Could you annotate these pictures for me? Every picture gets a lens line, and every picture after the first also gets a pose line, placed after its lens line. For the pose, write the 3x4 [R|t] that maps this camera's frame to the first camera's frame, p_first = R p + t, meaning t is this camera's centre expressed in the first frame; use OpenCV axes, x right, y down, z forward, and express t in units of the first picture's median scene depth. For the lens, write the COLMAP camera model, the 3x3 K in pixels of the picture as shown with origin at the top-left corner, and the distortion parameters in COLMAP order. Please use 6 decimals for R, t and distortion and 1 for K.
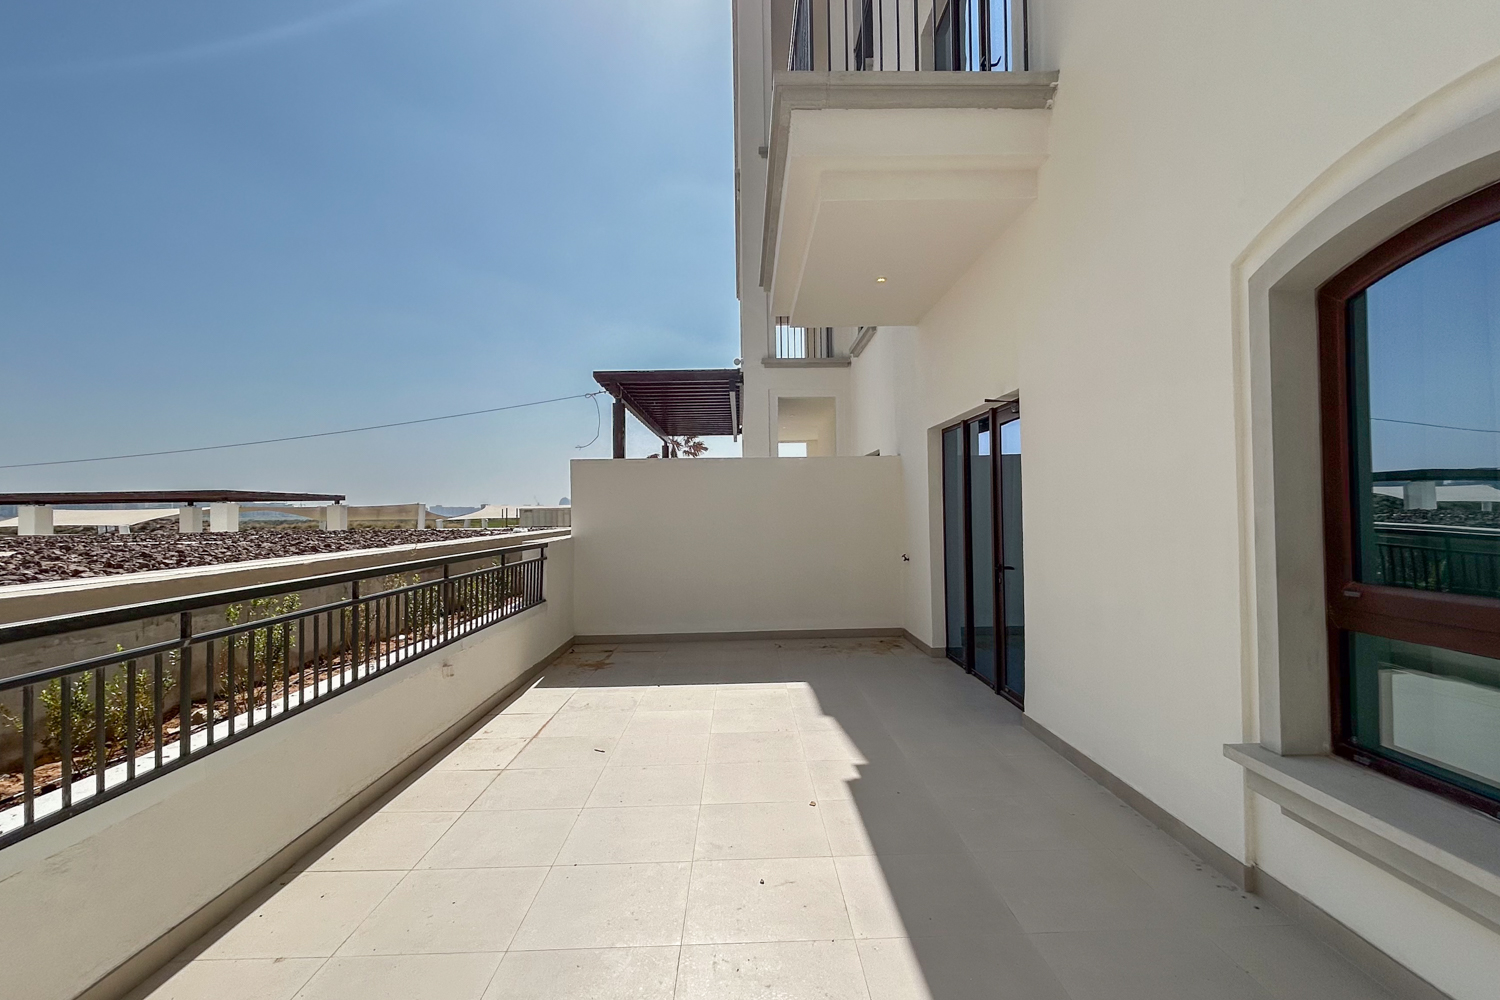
lens RADIAL K [[722.9, 0, 744.3], [0, 722.9, 508.9], [0, 0, 1]] dist [0.002182, -0.000076]
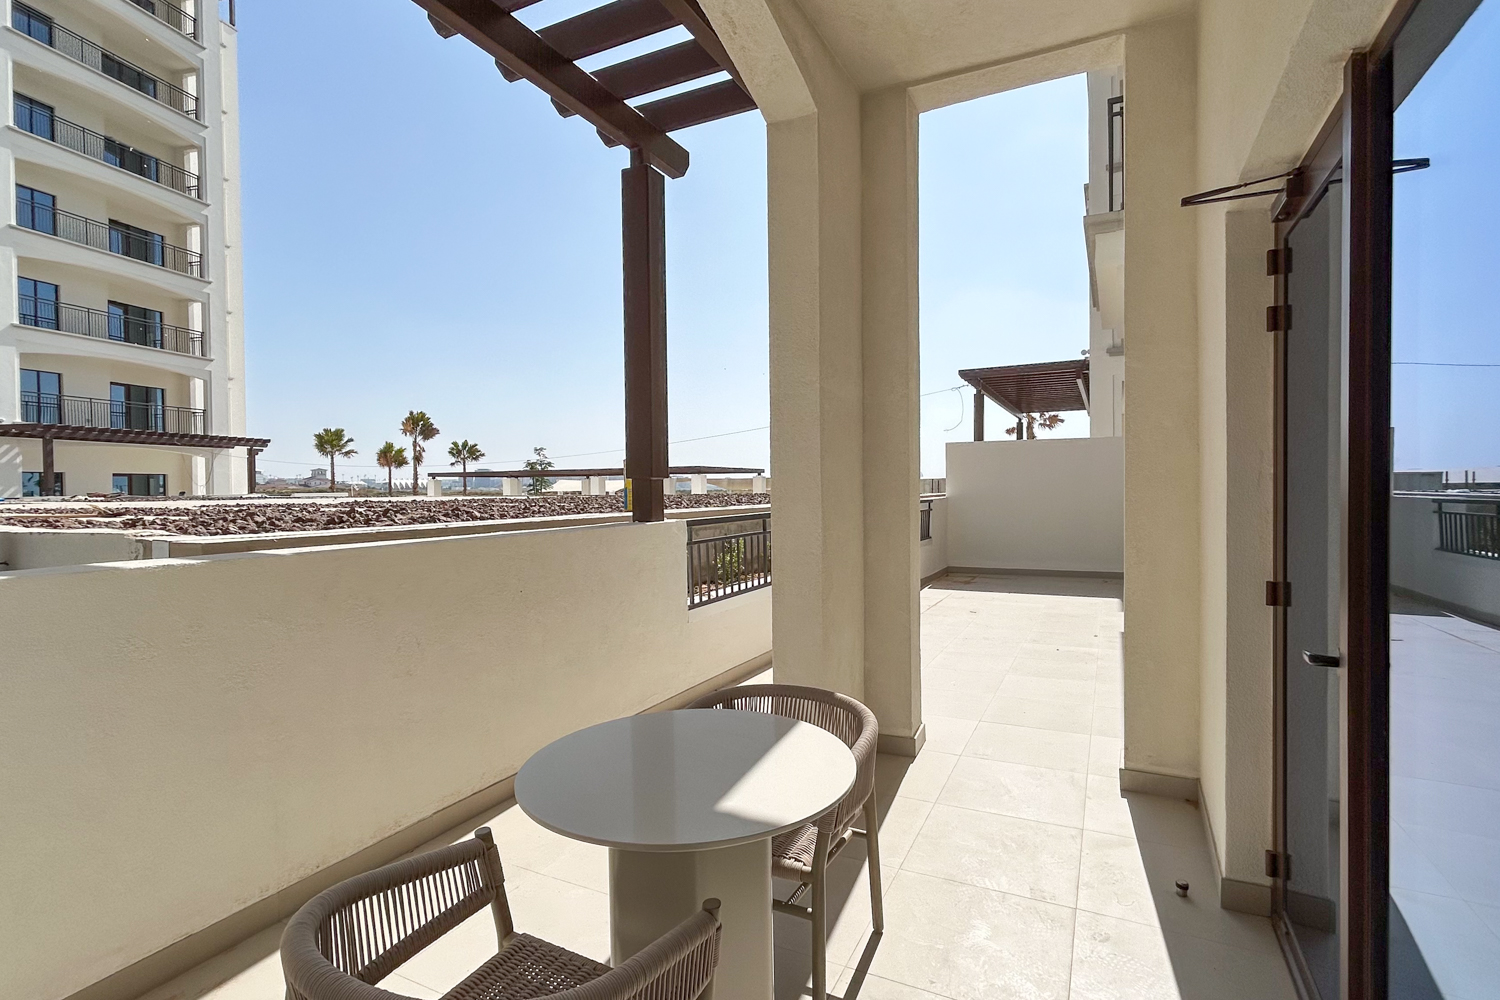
lens RADIAL K [[722.9, 0, 744.3], [0, 722.9, 508.9], [0, 0, 1]] dist [0.002182, -0.000076]
pose [[0.889511, 0.017850, -0.456564, 0.032624], [0.000115, 0.999228, 0.039290, 0.003128], [0.456913, -0.035001, 0.888822, -0.248843]]
